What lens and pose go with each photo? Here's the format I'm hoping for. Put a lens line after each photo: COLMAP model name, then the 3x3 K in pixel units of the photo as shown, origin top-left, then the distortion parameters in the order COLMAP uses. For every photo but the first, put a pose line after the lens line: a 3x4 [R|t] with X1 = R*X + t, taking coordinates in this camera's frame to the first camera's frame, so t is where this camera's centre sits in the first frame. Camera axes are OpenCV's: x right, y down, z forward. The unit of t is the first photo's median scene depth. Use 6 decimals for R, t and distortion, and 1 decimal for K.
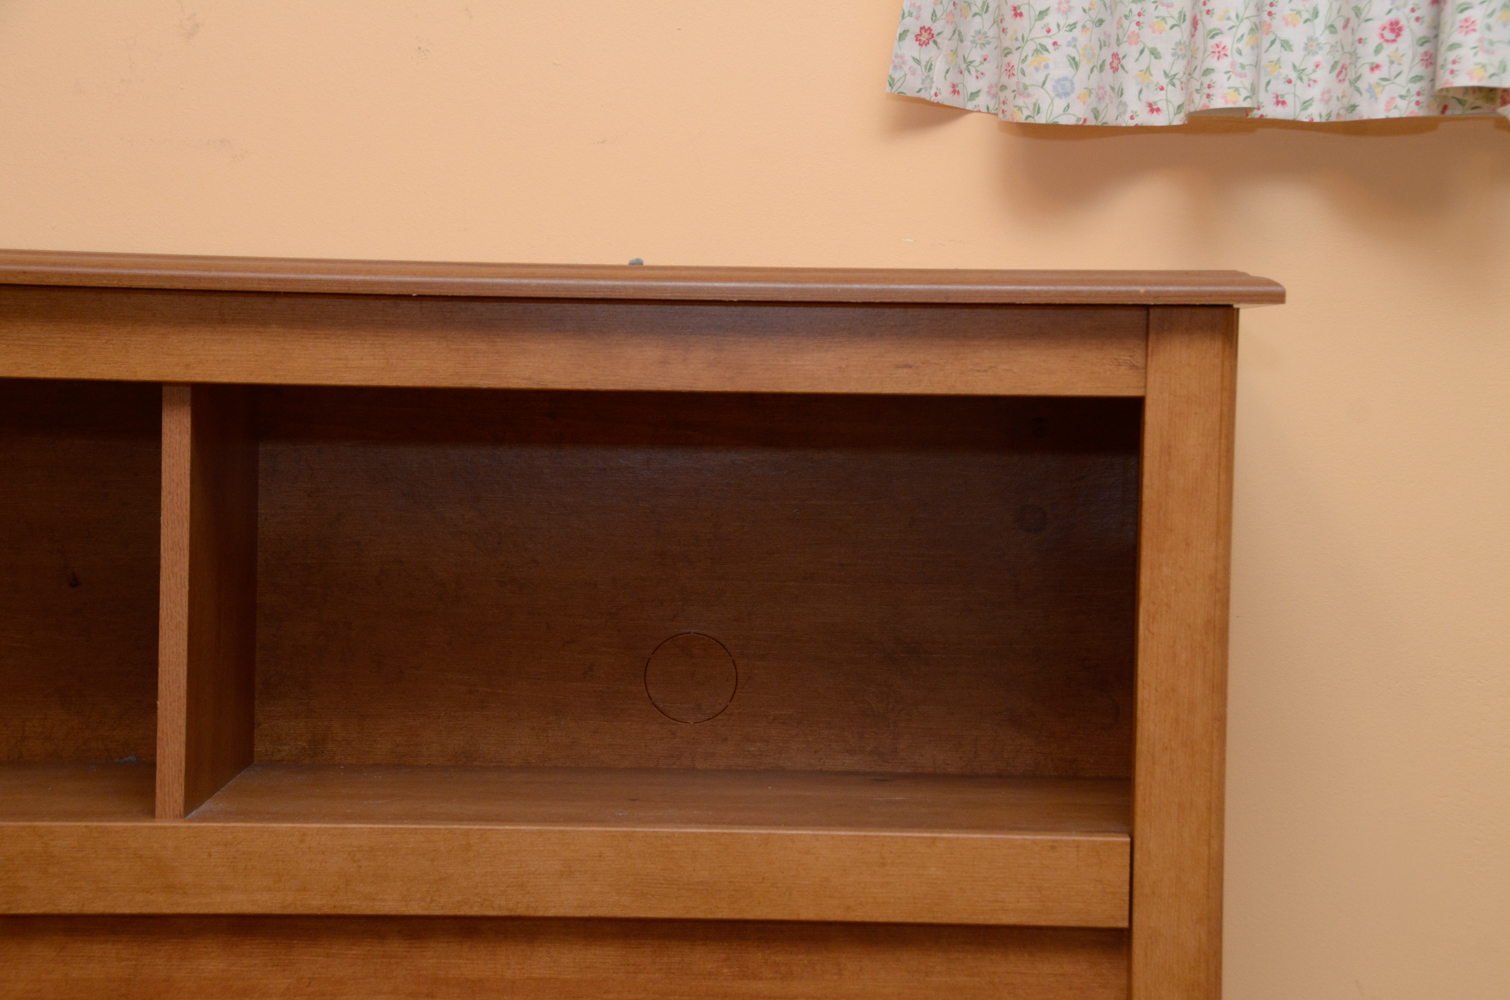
lens RADIAL K [[2933.4, 0, 744.4], [0, 2933.4, 536.8], [0, 0, 1]] dist [0.292629, 0.702511]
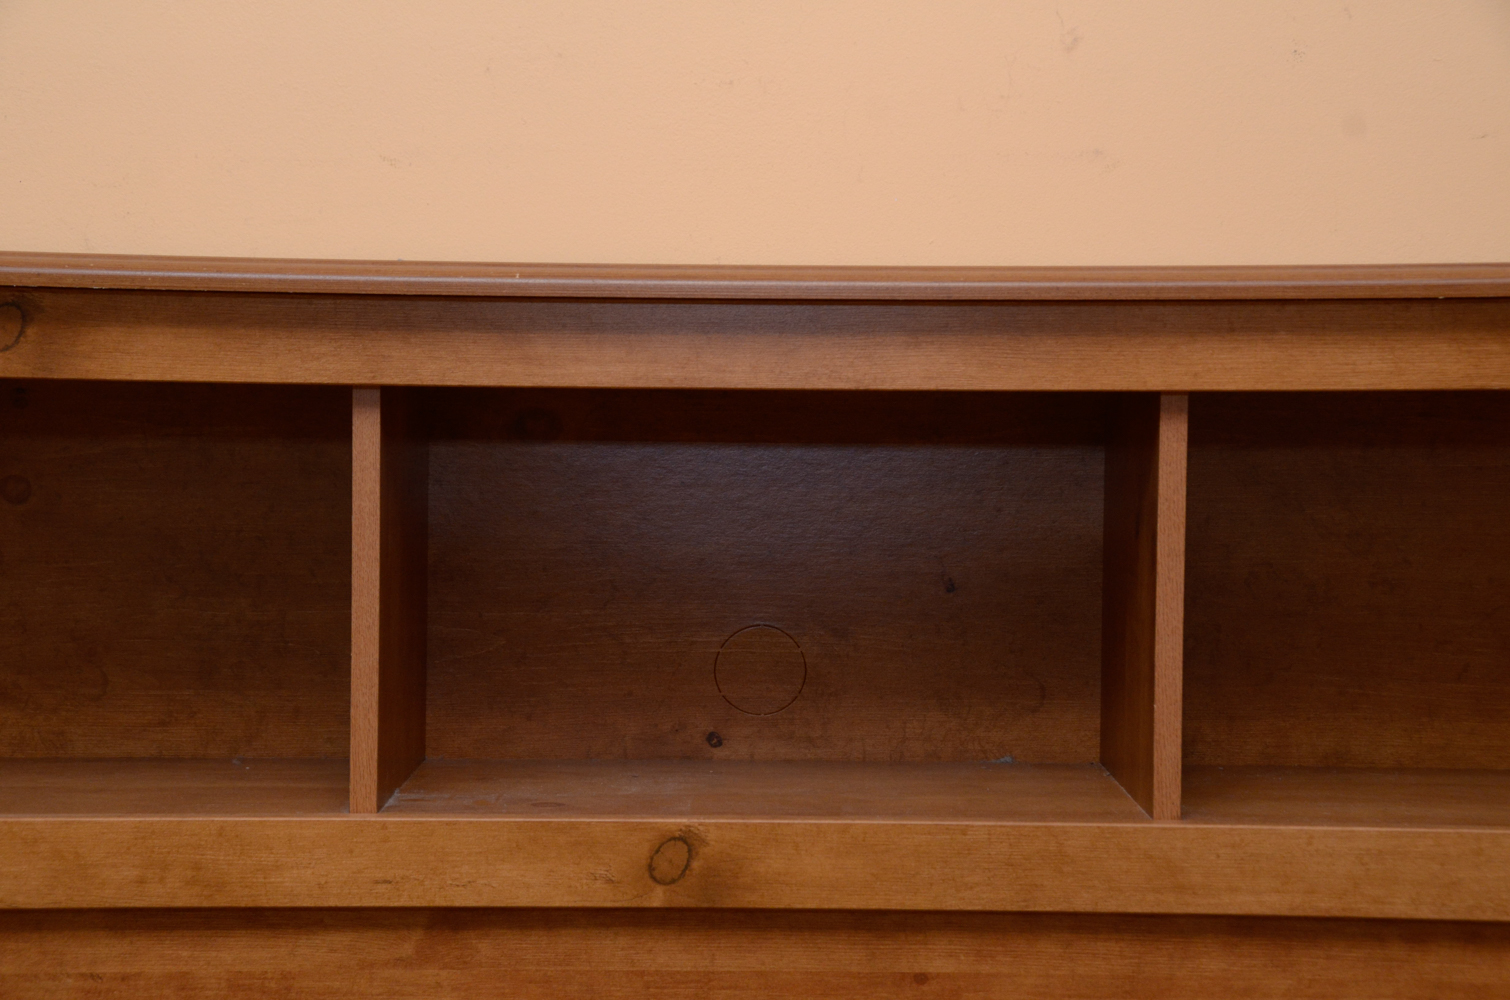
lens RADIAL K [[2933.4, 0, 744.4], [0, 2933.4, 536.8], [0, 0, 1]] dist [0.292629, 0.702511]
pose [[0.999906, -0.013372, -0.003068, -0.336061], [0.013382, 0.999904, 0.003487, -0.007674], [0.003021, -0.003528, 0.999989, -0.012189]]
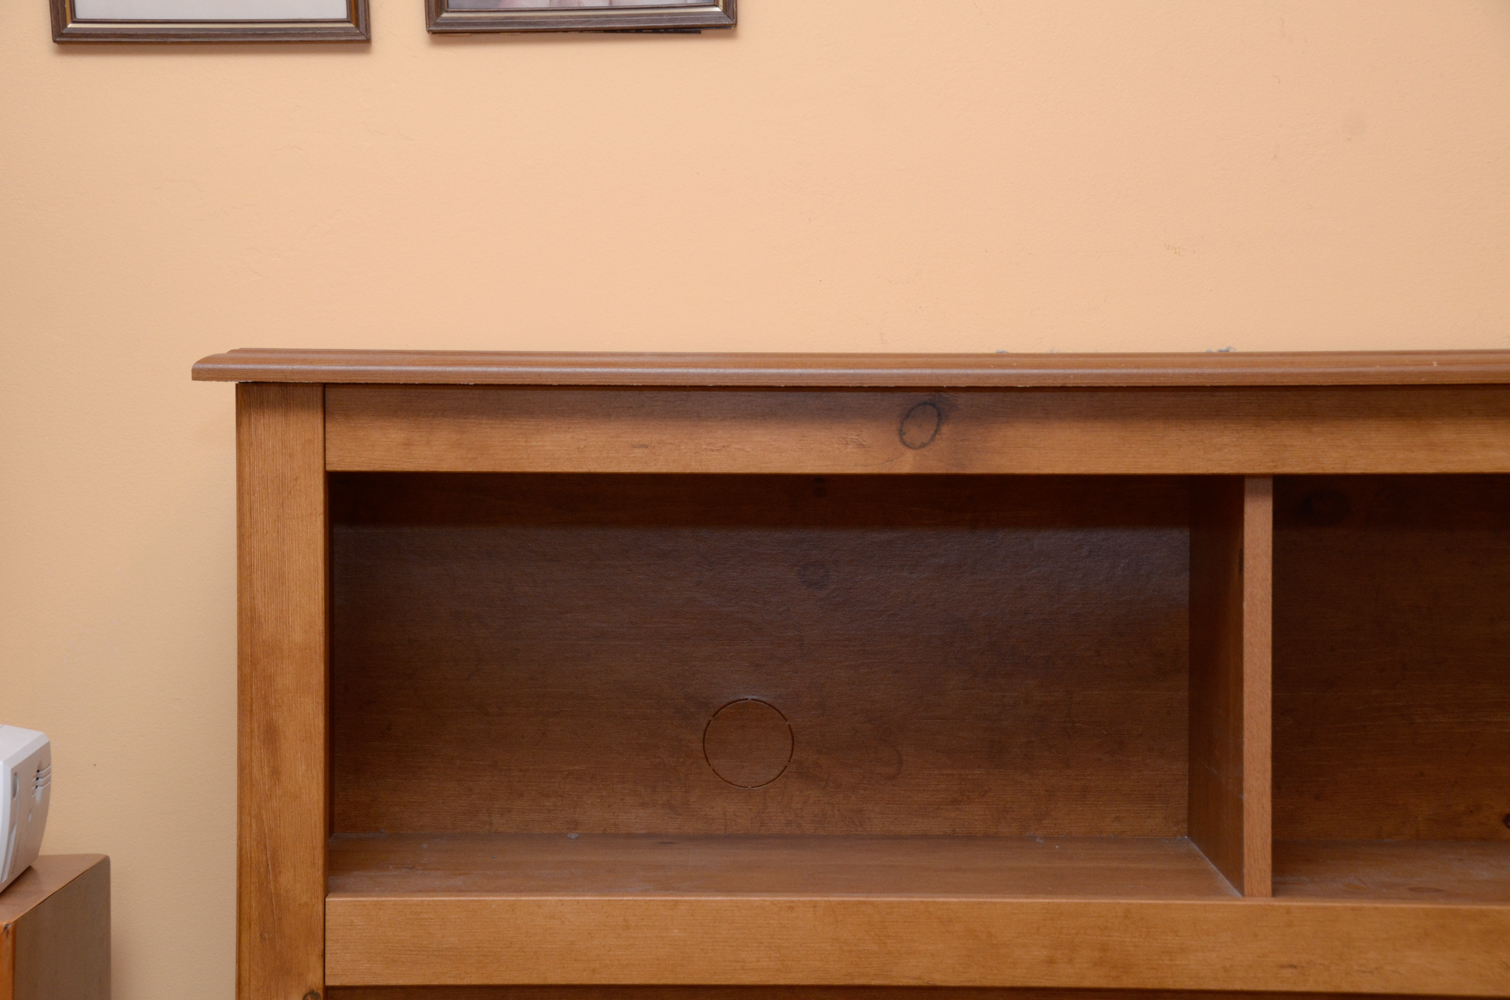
lens RADIAL K [[2933.4, 0, 744.4], [0, 2933.4, 536.8], [0, 0, 1]] dist [0.292629, 0.702511]
pose [[0.999503, -0.024279, -0.020112, -0.627292], [0.024044, 0.999641, -0.011859, -0.028124], [0.020393, 0.011370, 0.999727, -0.035314]]
